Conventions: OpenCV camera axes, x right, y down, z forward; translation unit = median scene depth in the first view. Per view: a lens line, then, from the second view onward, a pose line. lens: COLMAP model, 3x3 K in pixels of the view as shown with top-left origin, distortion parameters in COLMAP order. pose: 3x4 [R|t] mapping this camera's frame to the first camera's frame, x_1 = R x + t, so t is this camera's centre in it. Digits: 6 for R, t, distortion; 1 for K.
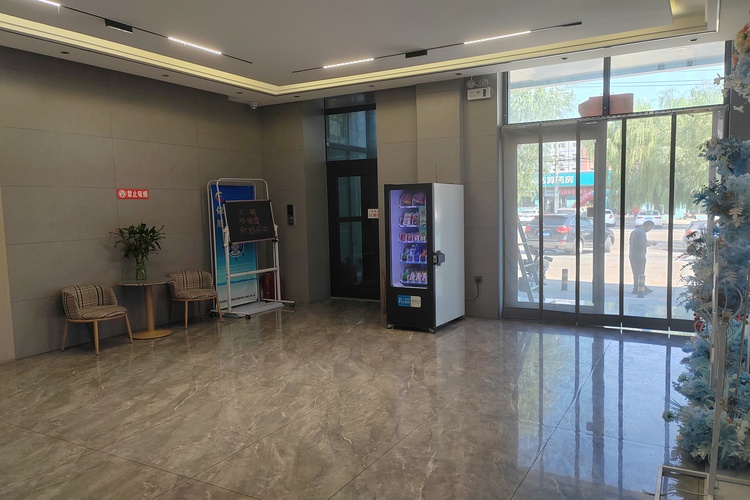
lens RADIAL K [[582.4, 0, 378.7], [0, 582.4, 276.8], [0, 0, 1]] dist [0.045331, -0.024763]
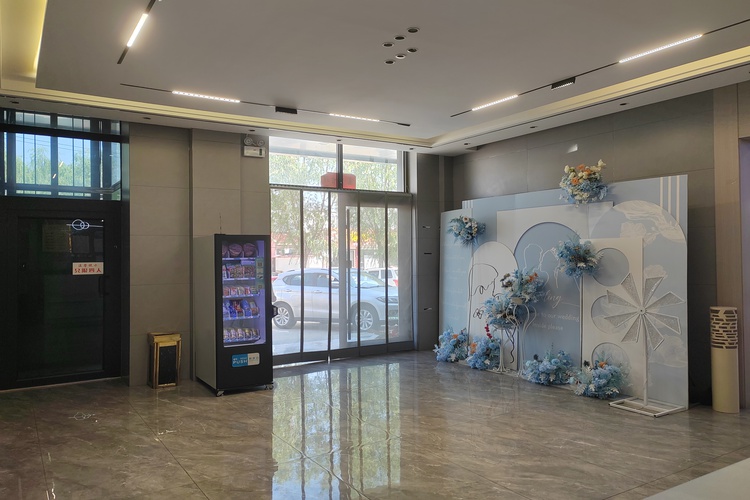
lens RADIAL K [[582.4, 0, 378.9], [0, 582.4, 267.8], [0, 0, 1]] dist [0.045331, -0.024763]
pose [[0.446397, -0.005590, 0.894818, -0.699817], [0.110048, 0.992733, -0.048698, -0.035854], [-0.888042, 0.120211, 0.443768, 0.393286]]
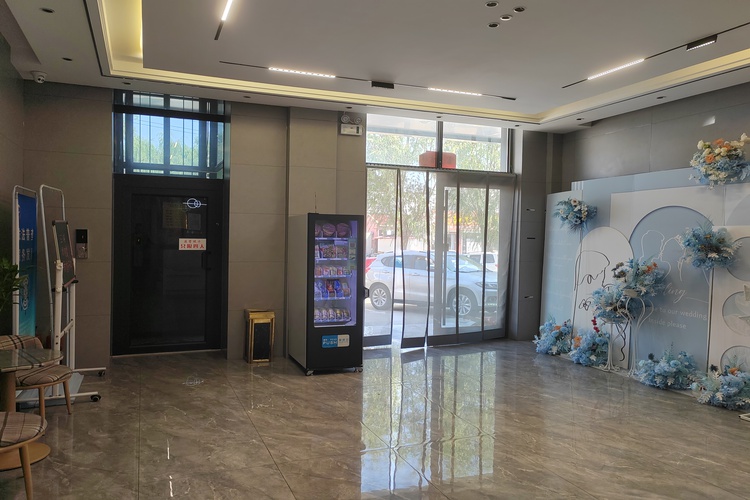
lens RADIAL K [[582.4, 0, 368.8], [0, 582.4, 269.4], [0, 0, 1]] dist [0.045331, -0.024763]
pose [[0.606751, -0.016586, 0.794719, -0.660366], [0.069984, 0.997014, -0.032624, -0.037833], [-0.791805, 0.075413, 0.606100, 0.403535]]
